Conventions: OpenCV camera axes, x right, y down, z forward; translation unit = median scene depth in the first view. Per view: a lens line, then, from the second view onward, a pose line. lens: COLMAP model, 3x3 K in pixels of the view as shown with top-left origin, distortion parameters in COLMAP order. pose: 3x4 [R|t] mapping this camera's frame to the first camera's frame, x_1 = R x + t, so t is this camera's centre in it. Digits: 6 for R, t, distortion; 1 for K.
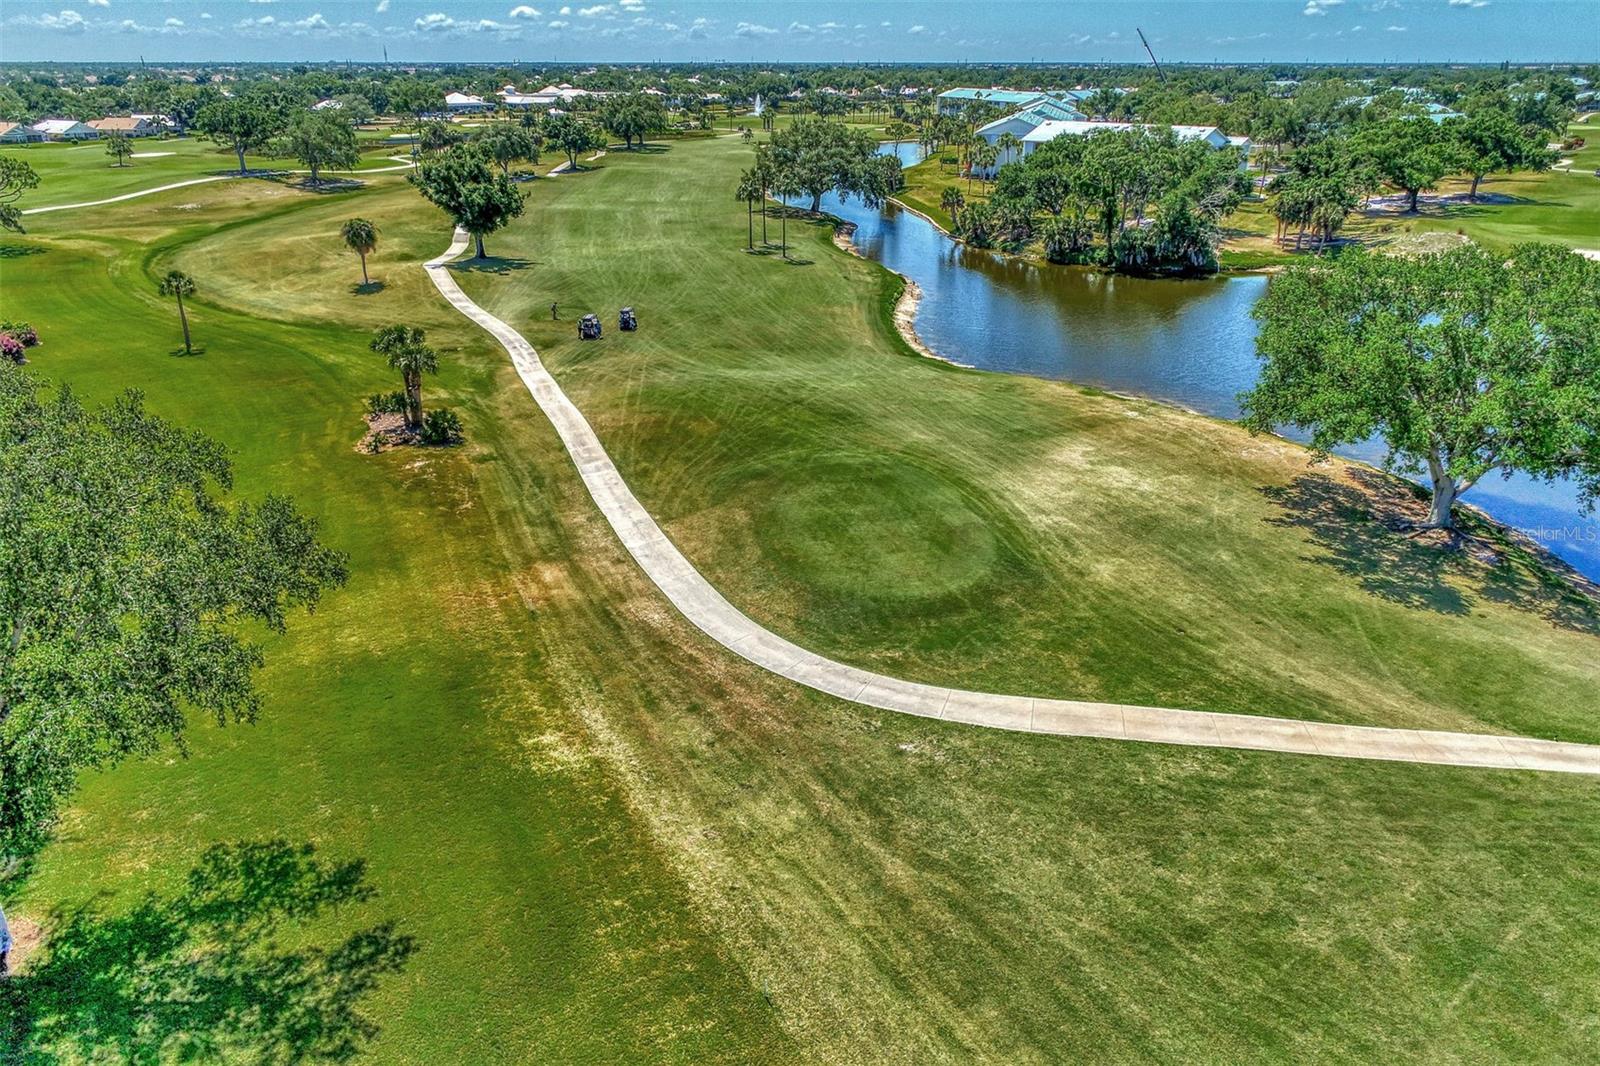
lens RADIAL K [[1081.0, 0, 800.0], [0, 1081.0, 533.0], [0, 0, 1]] dist [-0.022255, 0.004150]
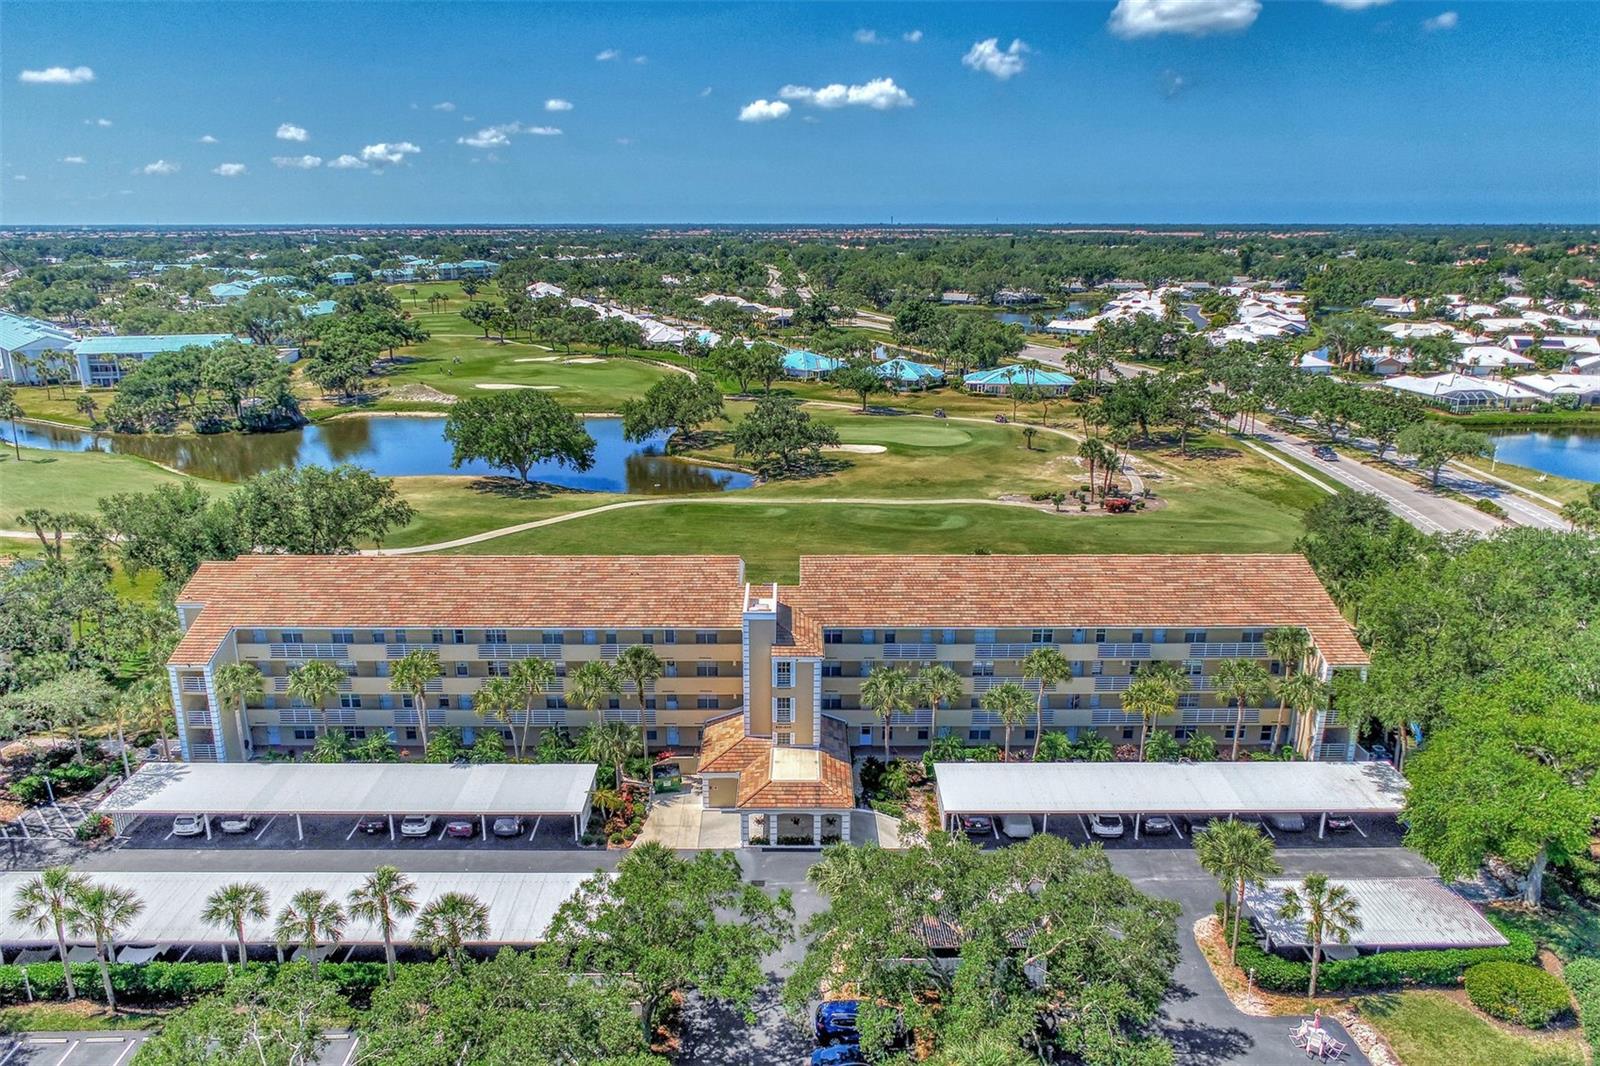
lens RADIAL K [[1067.1, 0, 816.1], [0, 1067.1, 531.2], [0, 0, 1]] dist [-0.028666, 0.001346]
pose [[0.522885, -0.228118, 0.821312, -2.476519], [0.332266, 0.941856, 0.050063, 0.406934], [-0.784978, 0.246717, 0.568279, -2.181637]]
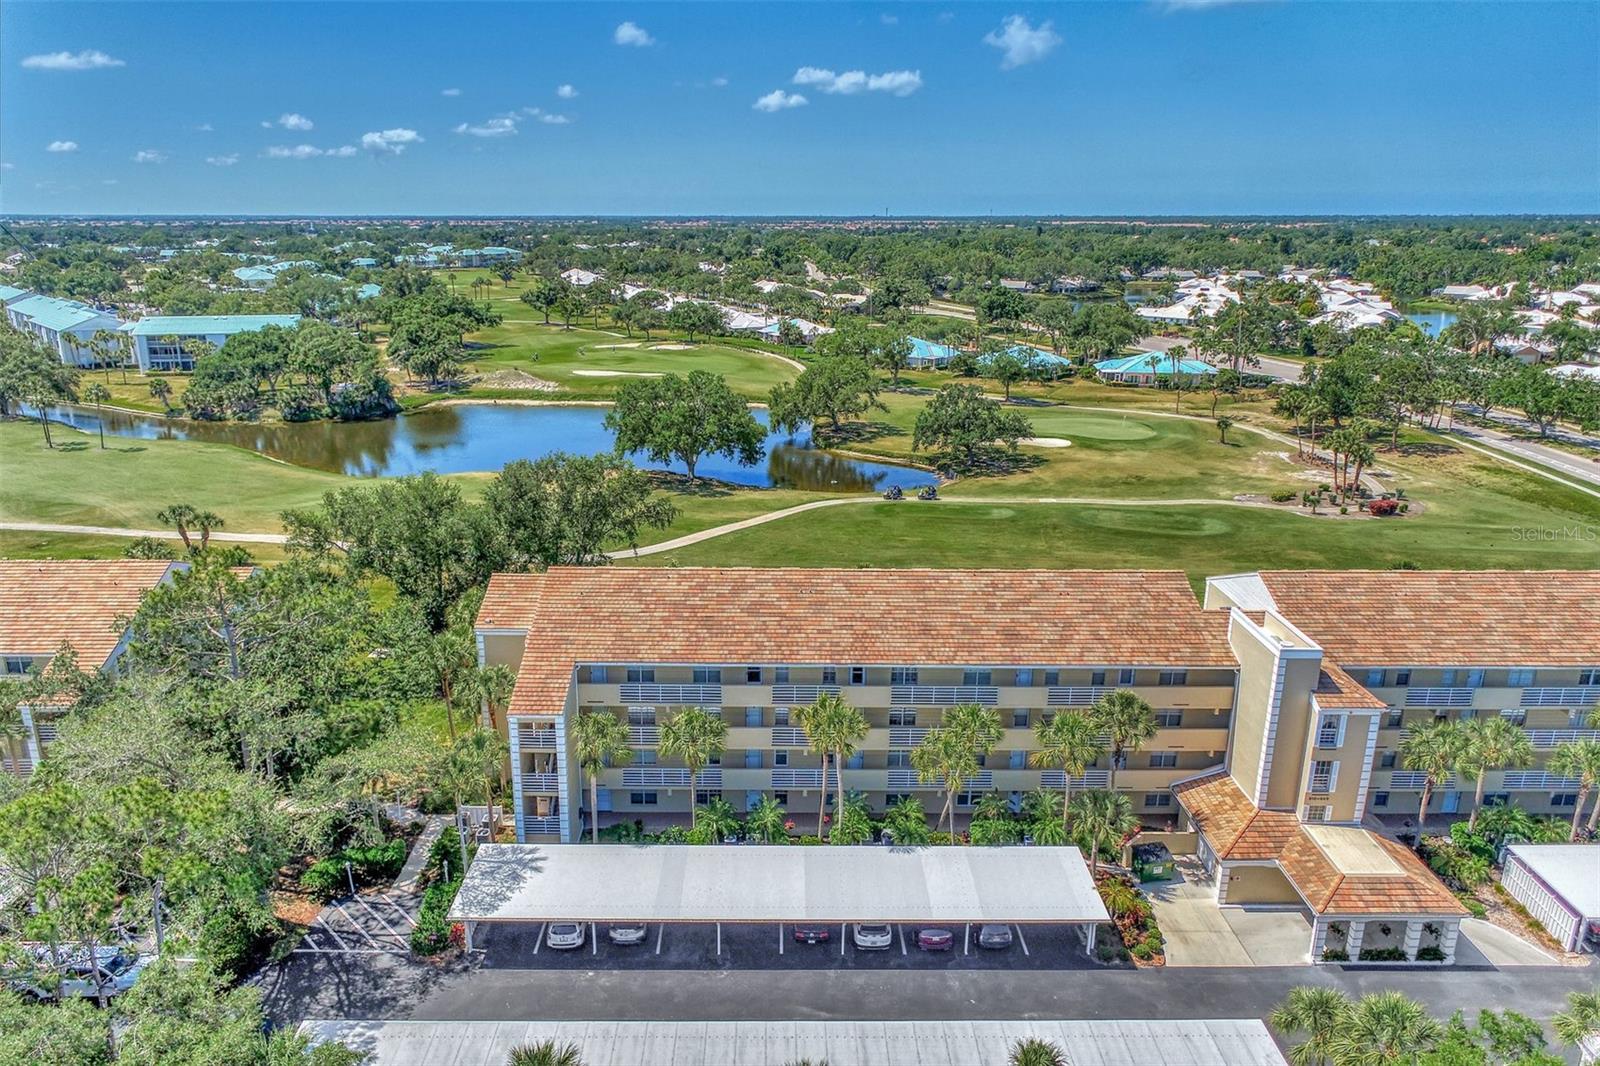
lens RADIAL K [[1081.0, 0, 800.0], [0, 1081.0, 533.0], [0, 0, 1]] dist [-0.022255, 0.004150]
pose [[0.529058, -0.228253, 0.817311, -2.524032], [0.327025, 0.943593, 0.051832, 0.120792], [-0.783040, 0.239859, 0.573860, -1.202949]]
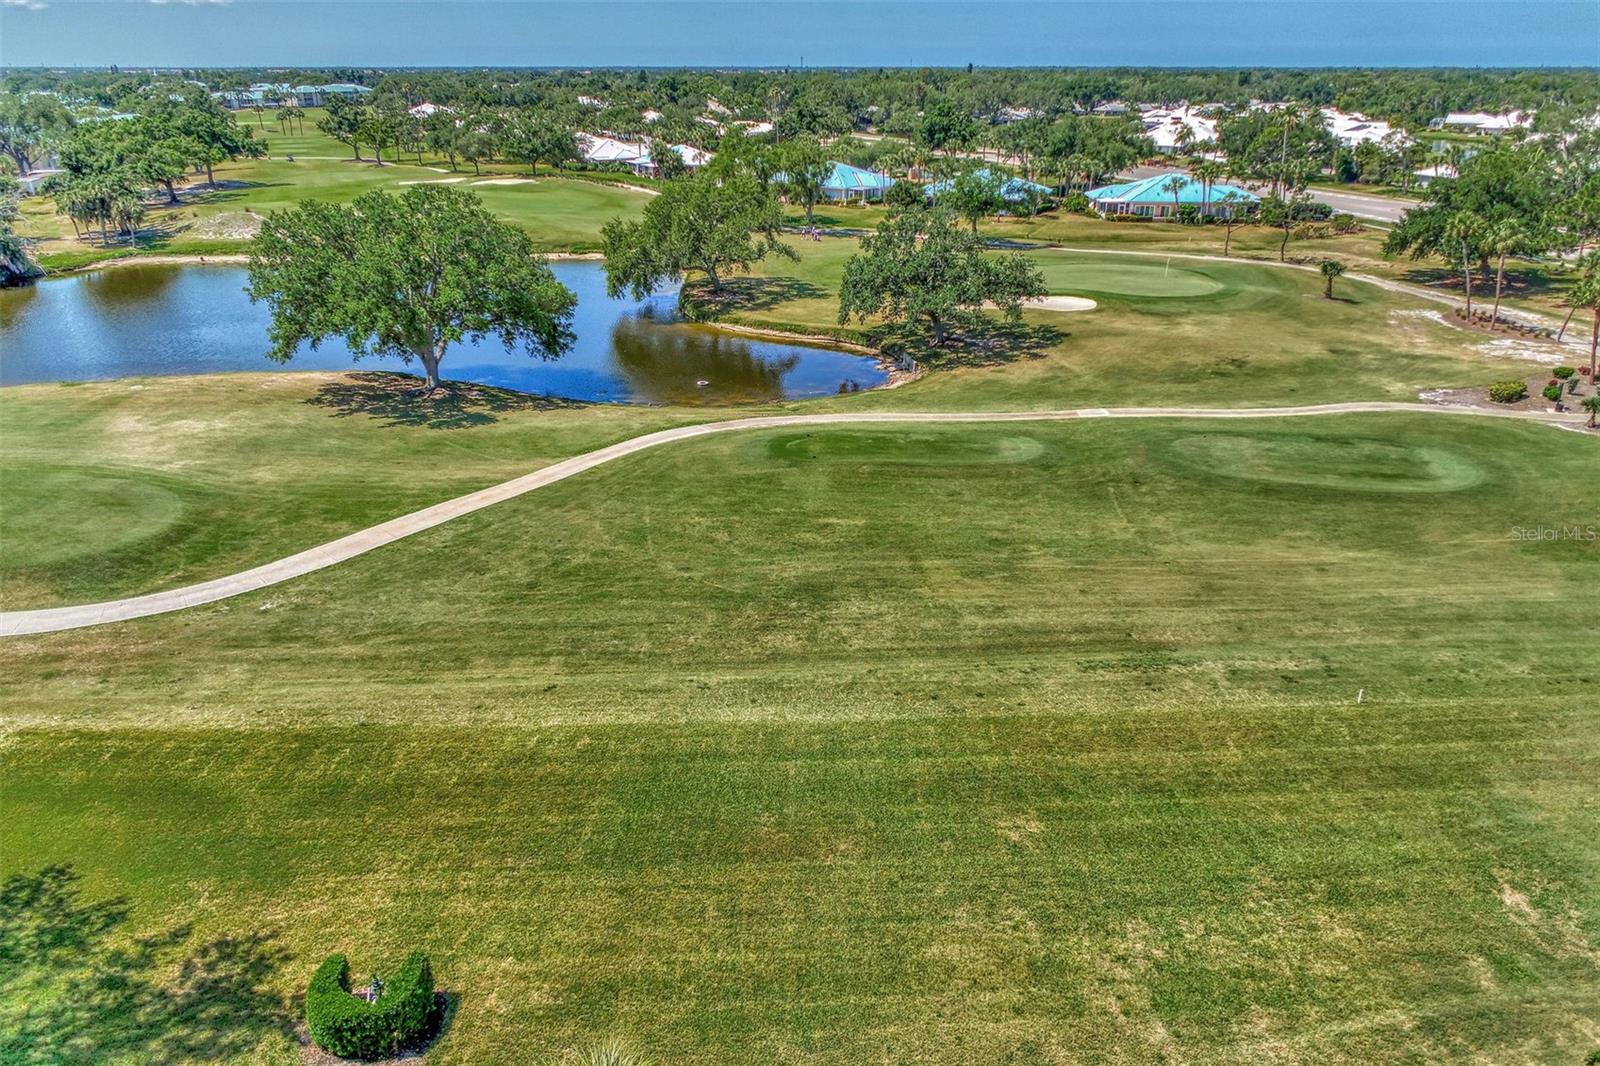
lens RADIAL K [[1111.4, 0, 793.4], [0, 1111.4, 477.8], [0, 0, 1]] dist [-0.003167, 0.001254]
pose [[0.468777, -0.300832, 0.830511, -0.794166], [0.349297, 0.926717, 0.138522, 0.118123], [-0.811320, 0.225159, 0.539503, -0.281442]]
